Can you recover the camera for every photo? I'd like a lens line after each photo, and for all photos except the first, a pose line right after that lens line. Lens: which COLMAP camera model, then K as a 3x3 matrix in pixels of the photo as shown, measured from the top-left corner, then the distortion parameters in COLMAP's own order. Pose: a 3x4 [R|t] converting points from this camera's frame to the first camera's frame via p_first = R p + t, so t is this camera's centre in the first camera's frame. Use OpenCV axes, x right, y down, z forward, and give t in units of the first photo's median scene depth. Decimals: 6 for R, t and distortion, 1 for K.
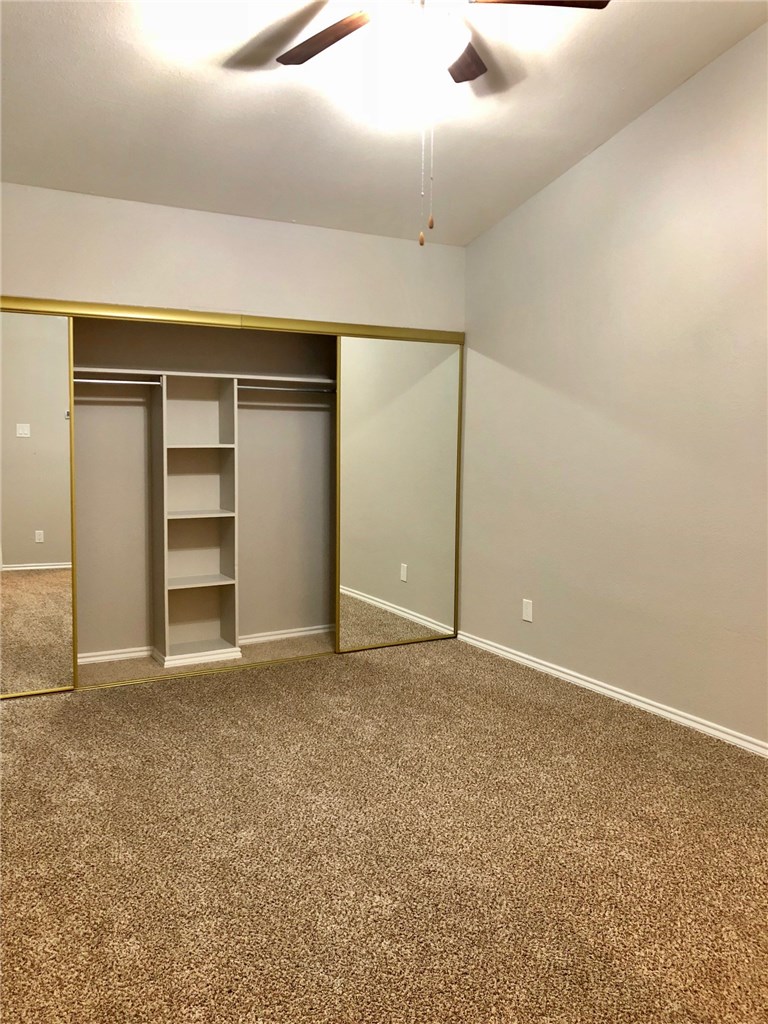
lens RADIAL K [[840.6, 0, 378.9], [0, 840.6, 507.2], [0, 0, 1]] dist [0.046996, -0.052521]
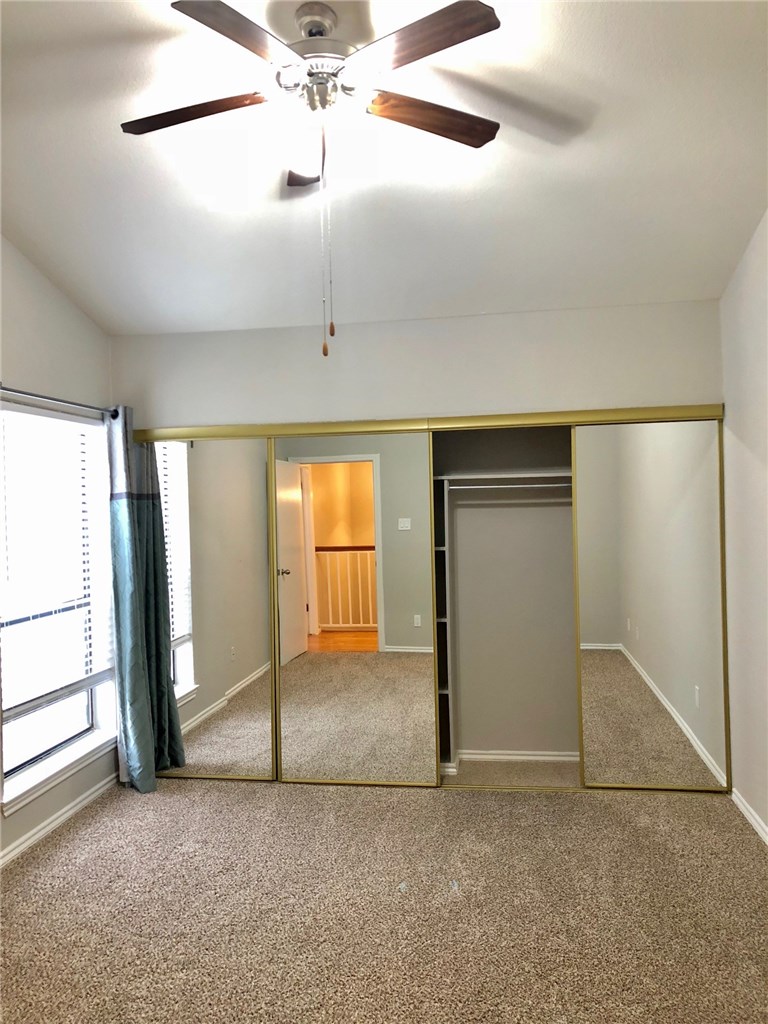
lens RADIAL K [[840.6, 0, 378.9], [0, 840.6, 507.2], [0, 0, 1]] dist [0.046996, -0.052521]
pose [[0.782073, -0.024153, -0.622719, 0.419618], [-0.028051, 0.996871, -0.073895, -0.053543], [0.622555, 0.075259, 0.778949, 0.228385]]
